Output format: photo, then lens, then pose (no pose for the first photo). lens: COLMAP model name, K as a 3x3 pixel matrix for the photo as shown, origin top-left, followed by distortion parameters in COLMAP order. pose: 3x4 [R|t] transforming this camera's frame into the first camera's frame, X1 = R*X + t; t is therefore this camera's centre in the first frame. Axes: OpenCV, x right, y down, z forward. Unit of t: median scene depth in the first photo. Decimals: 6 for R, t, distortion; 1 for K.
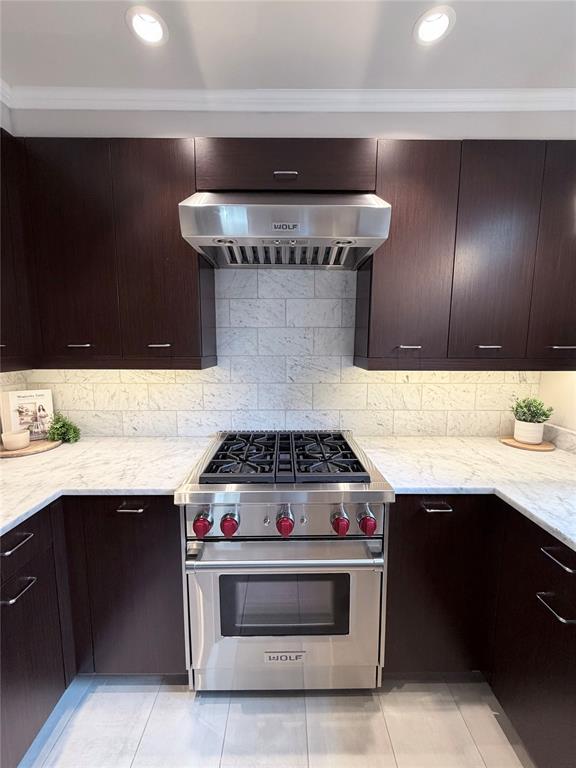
lens RADIAL K [[306.1, 0, 290.3], [0, 306.1, 381.5], [0, 0, 1]] dist [-0.002127, -0.000031]
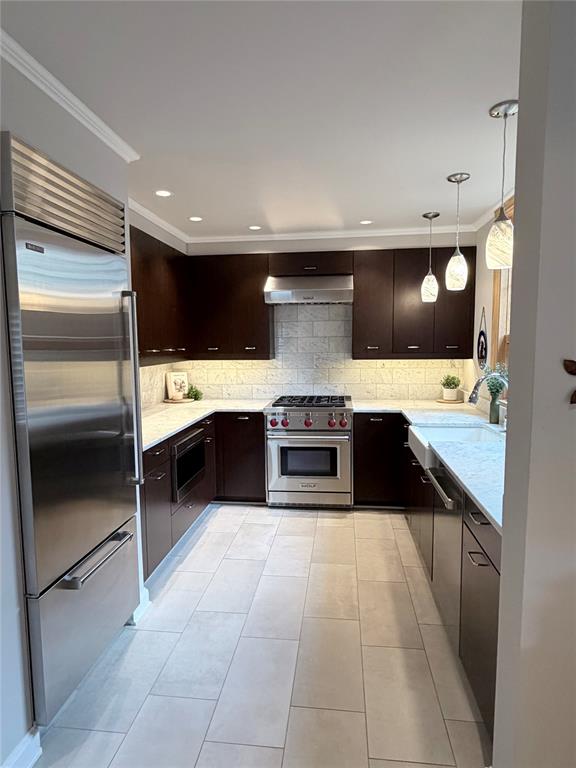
lens RADIAL K [[447.5, 0, 290.2], [0, 447.5, 386.4], [0, 0, 1]] dist [0.038919, 0.000224]
pose [[0.991148, -0.000030, -0.132762, 0.210117], [-0.001522, 0.999932, -0.011588, 0.150041], [0.132753, 0.011688, 0.991080, -1.690128]]
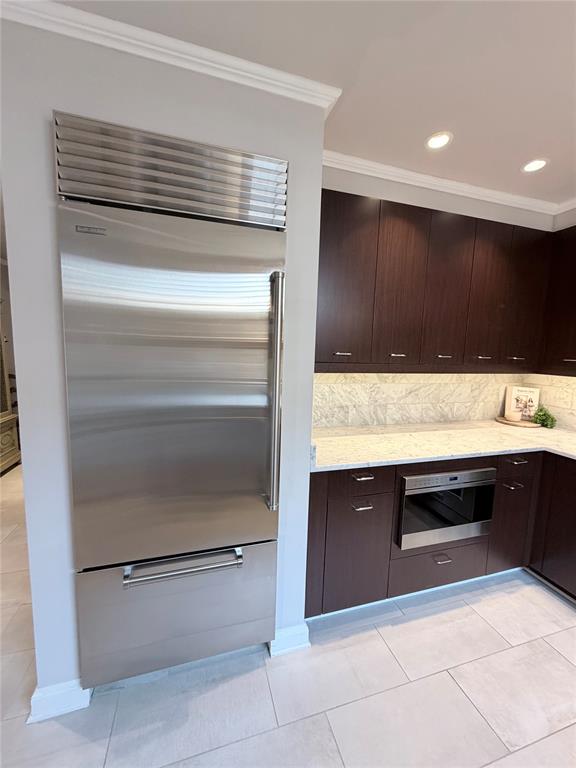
lens RADIAL K [[306.1, 0, 287.8], [0, 306.1, 383.1], [0, 0, 1]] dist [-0.002127, -0.000031]
pose [[0.275726, 0.111750, -0.954718, 0.281759], [-0.137243, 0.987620, 0.075965, 0.054981], [0.951388, 0.110083, 0.287649, -0.581855]]
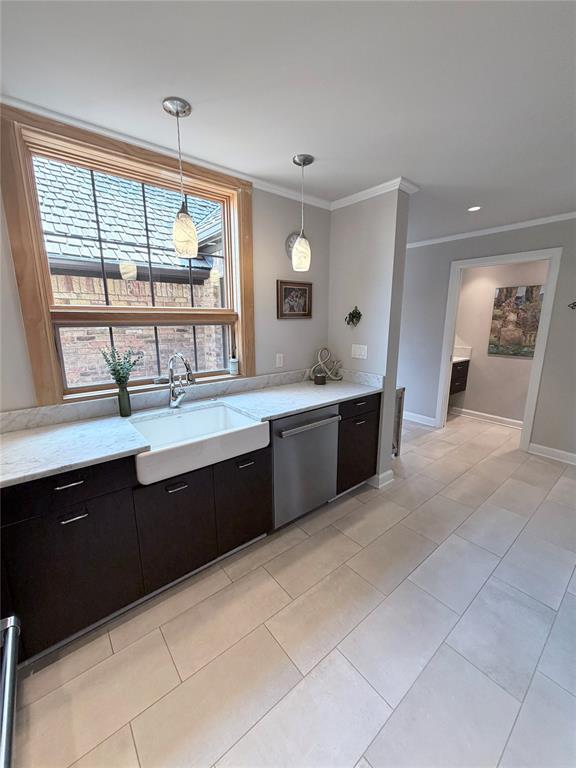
lens RADIAL K [[306.1, 0, 288.4], [0, 306.1, 383.8], [0, 0, 1]] dist [-0.002127, -0.000031]
pose [[-0.615947, -0.162704, 0.770802, -0.415858], [0.089225, 0.957735, 0.273462, -0.088421], [-0.782718, 0.237213, -0.575397, 0.491815]]
